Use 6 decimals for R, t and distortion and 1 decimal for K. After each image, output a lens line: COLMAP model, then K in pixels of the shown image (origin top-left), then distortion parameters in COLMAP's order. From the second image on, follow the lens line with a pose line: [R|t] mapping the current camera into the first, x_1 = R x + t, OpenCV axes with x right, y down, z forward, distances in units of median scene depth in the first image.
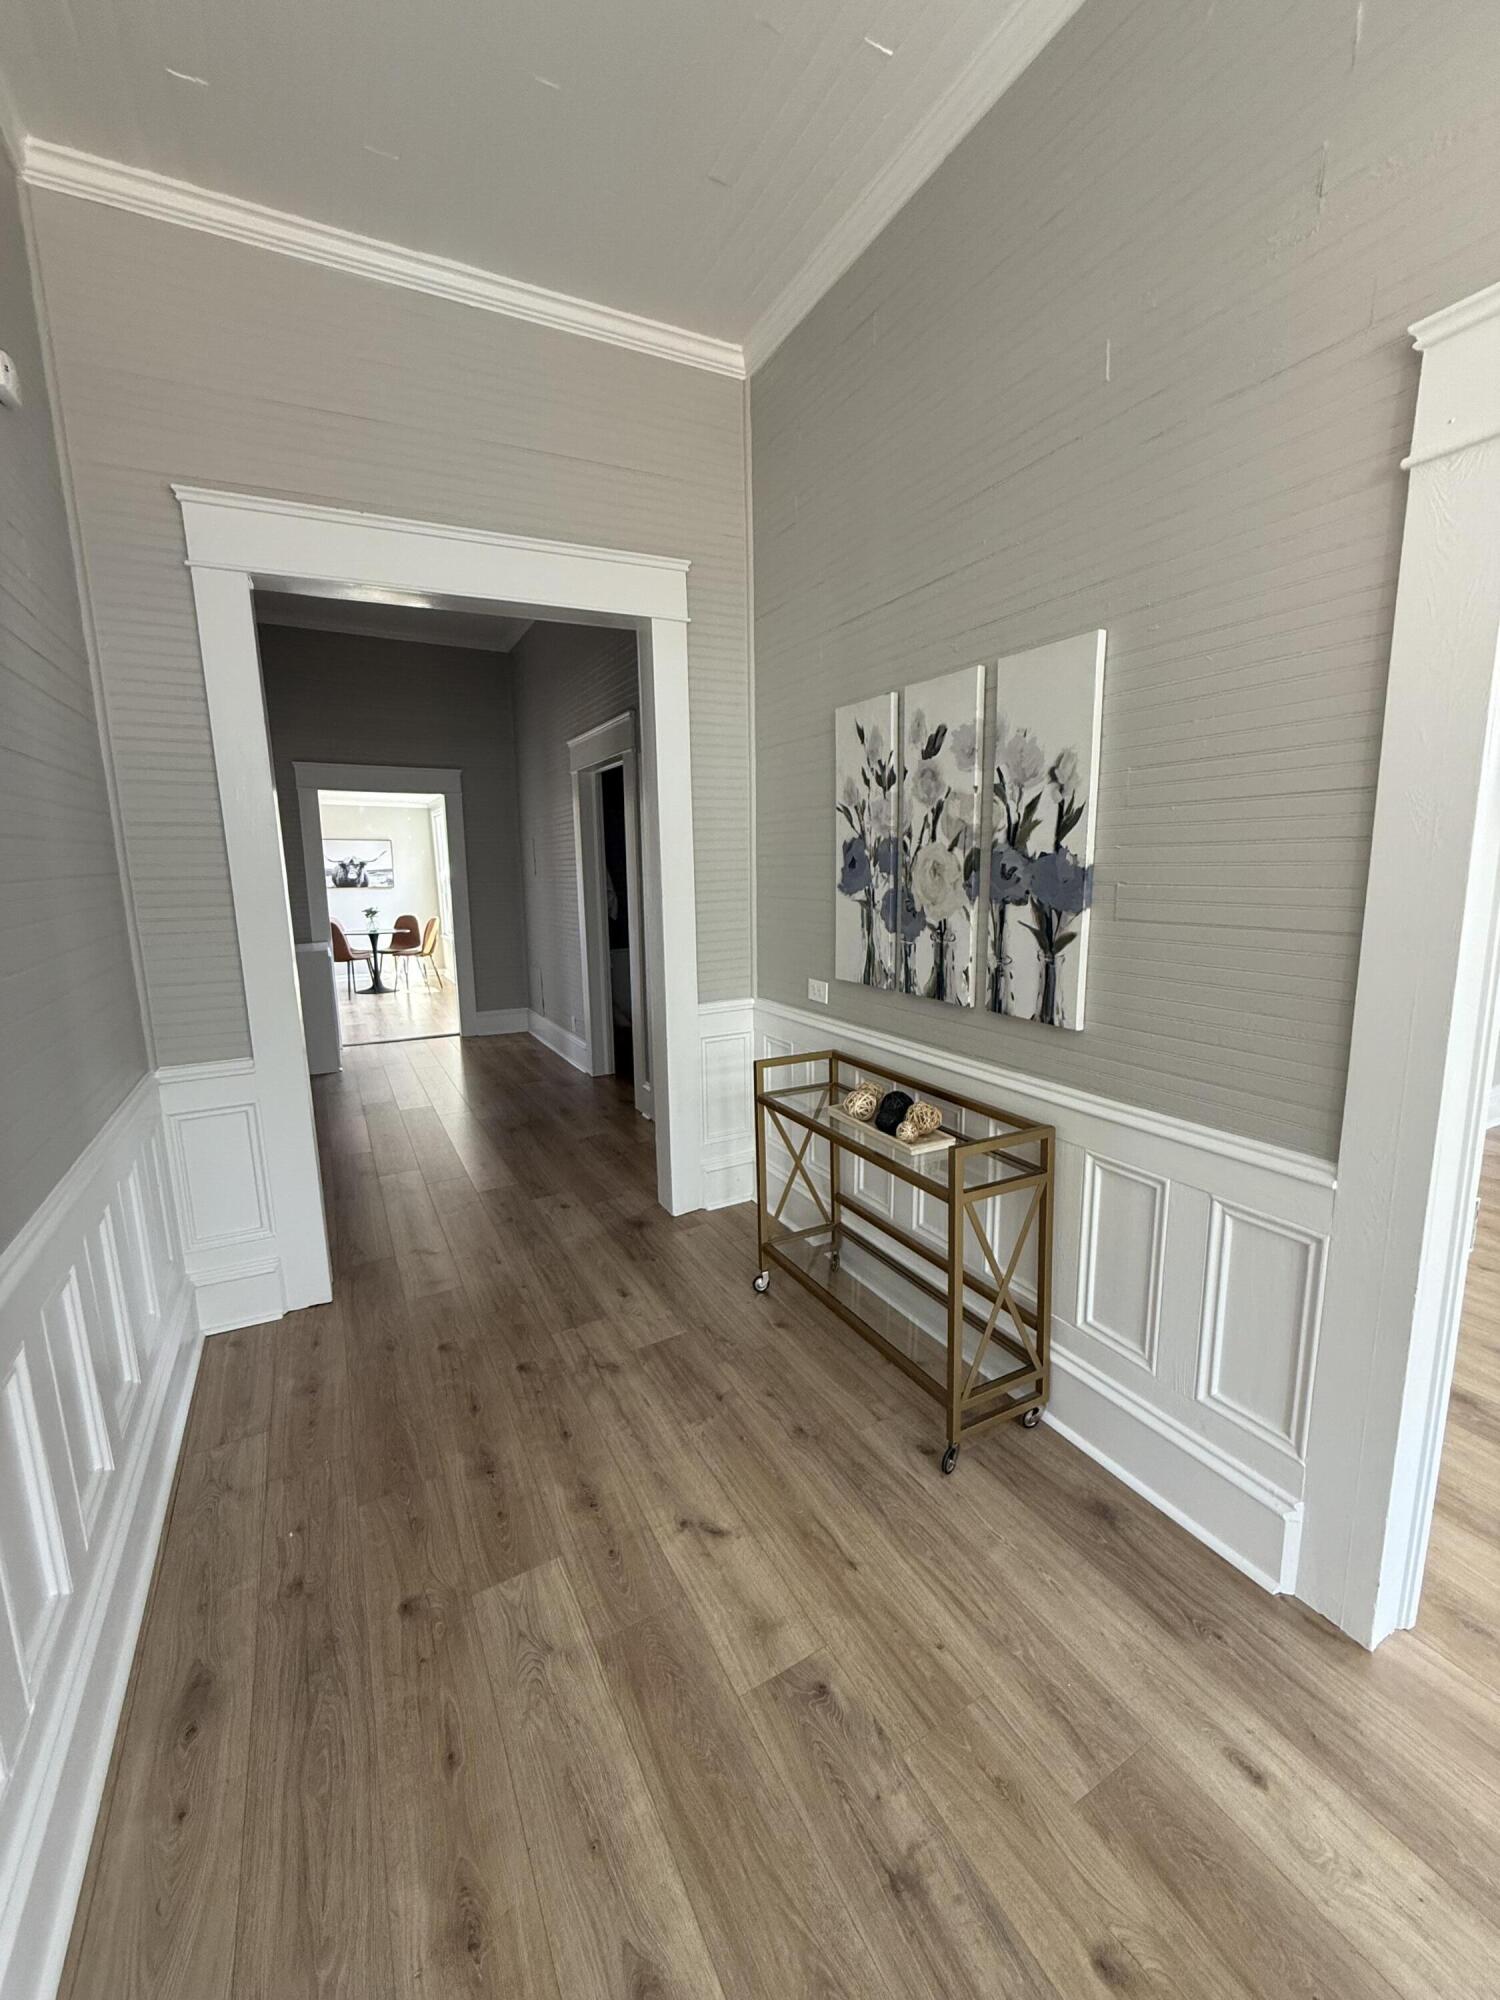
lens RADIAL K [[798.5, 0, 757.4], [0, 798.5, 999.5], [0, 0, 1]] dist [-0.000237, 0.000019]
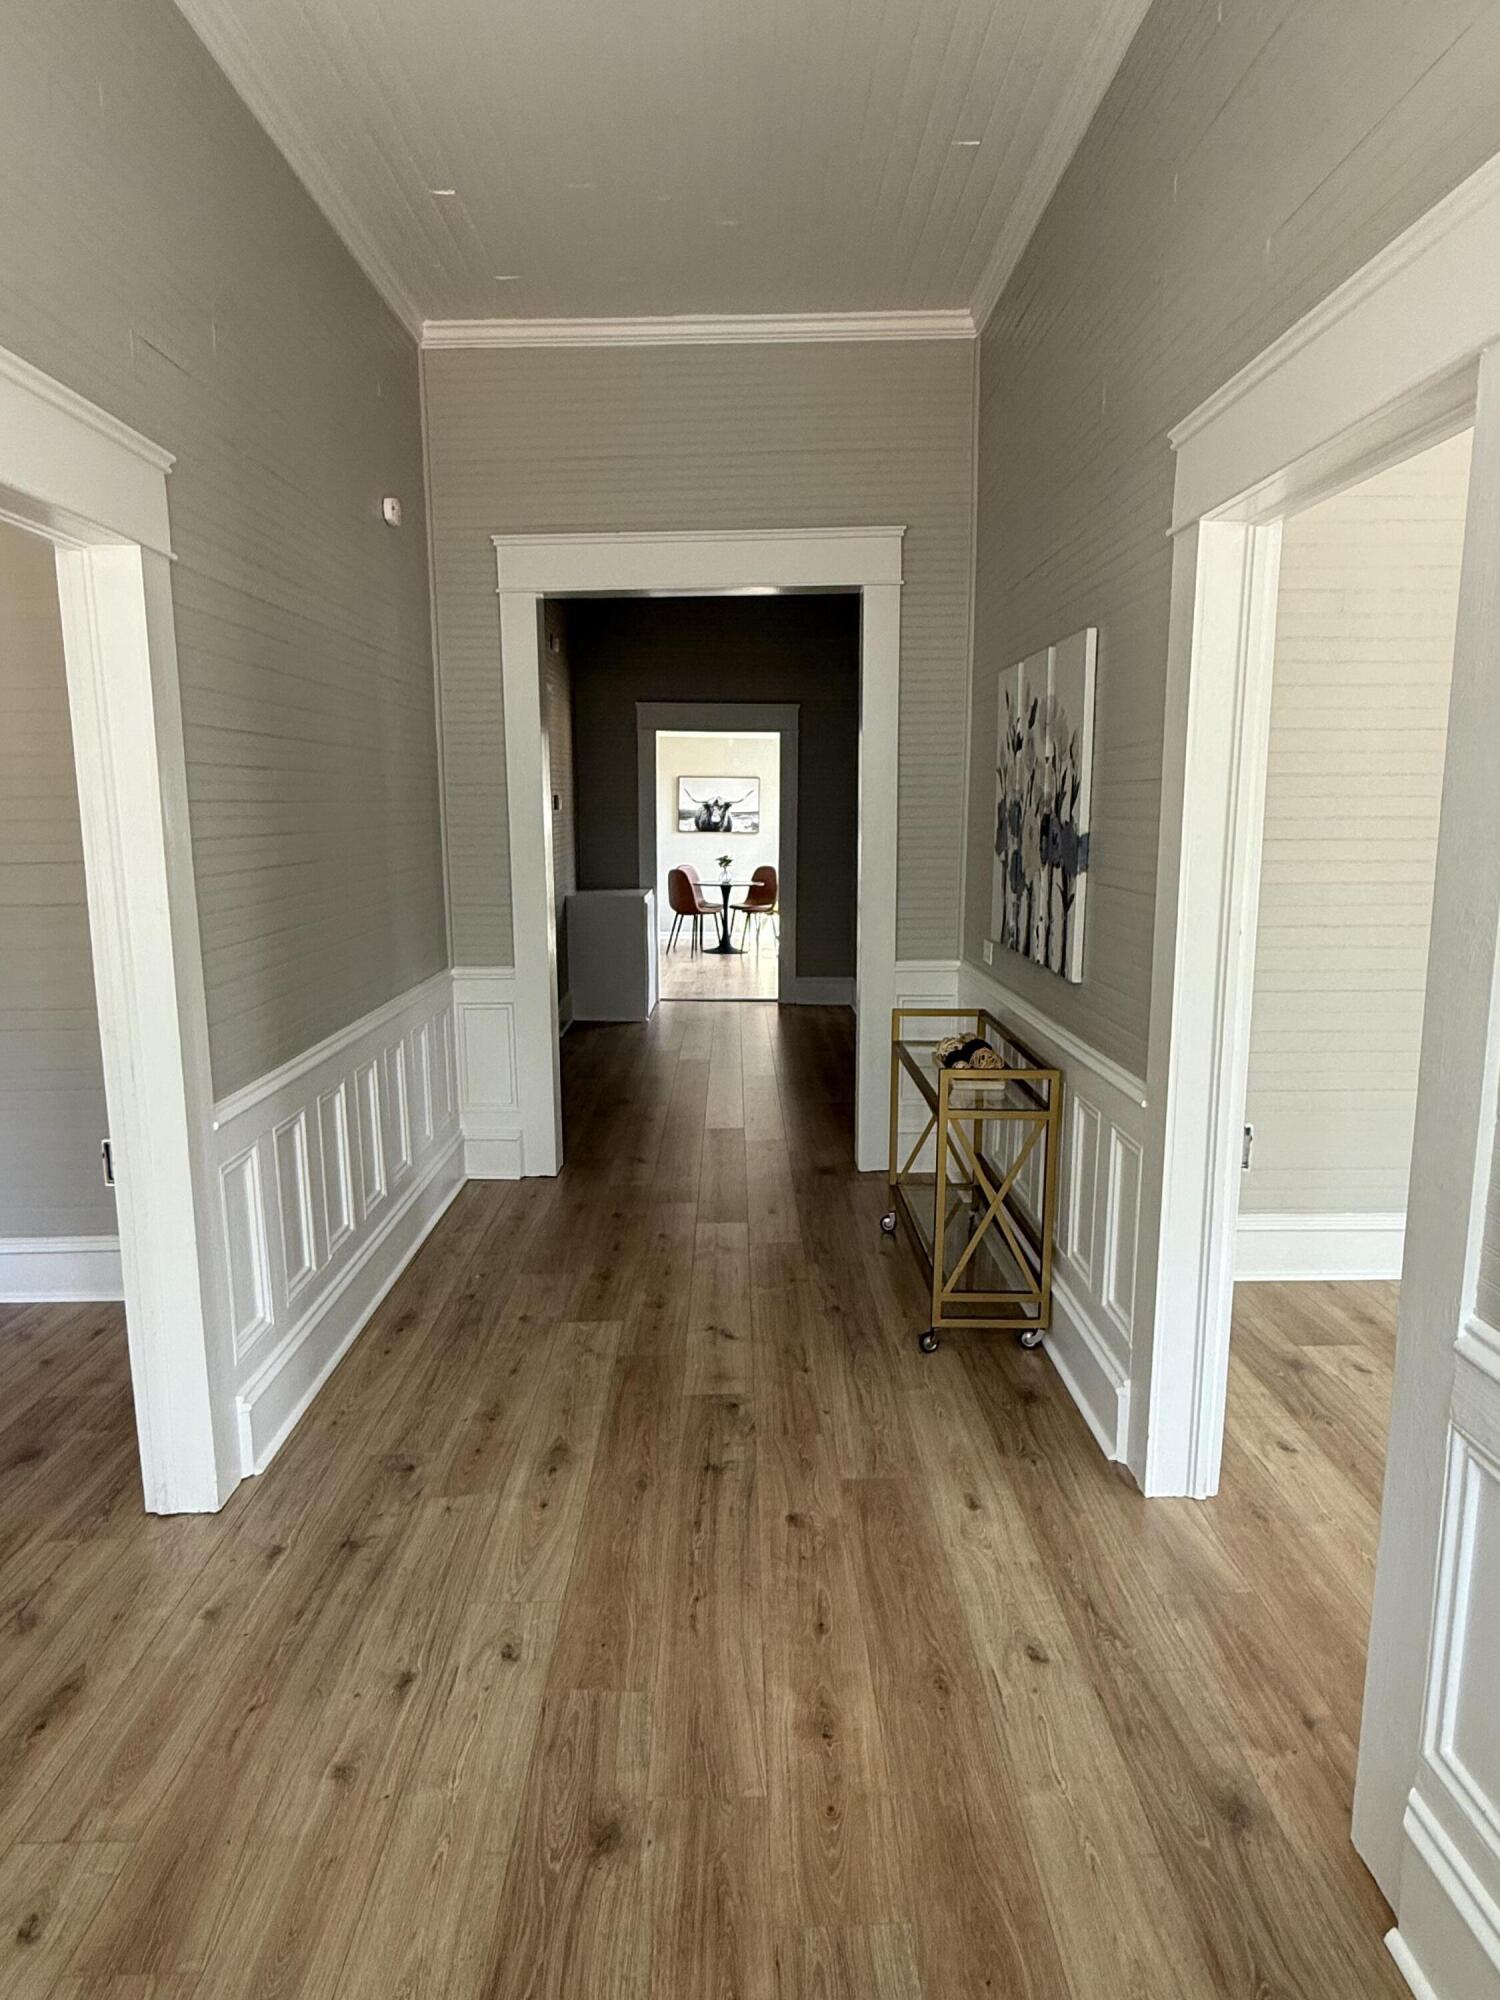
lens RADIAL K [[1176.1, 0, 765.7], [0, 1176.1, 1017.4], [0, 0, 1]] dist [-0.001456, -0.000592]
pose [[0.887745, 0.096734, -0.450058, 0.632595], [-0.091481, 0.995244, 0.033467, 0.059424], [0.451155, 0.011461, 0.892372, -0.539687]]
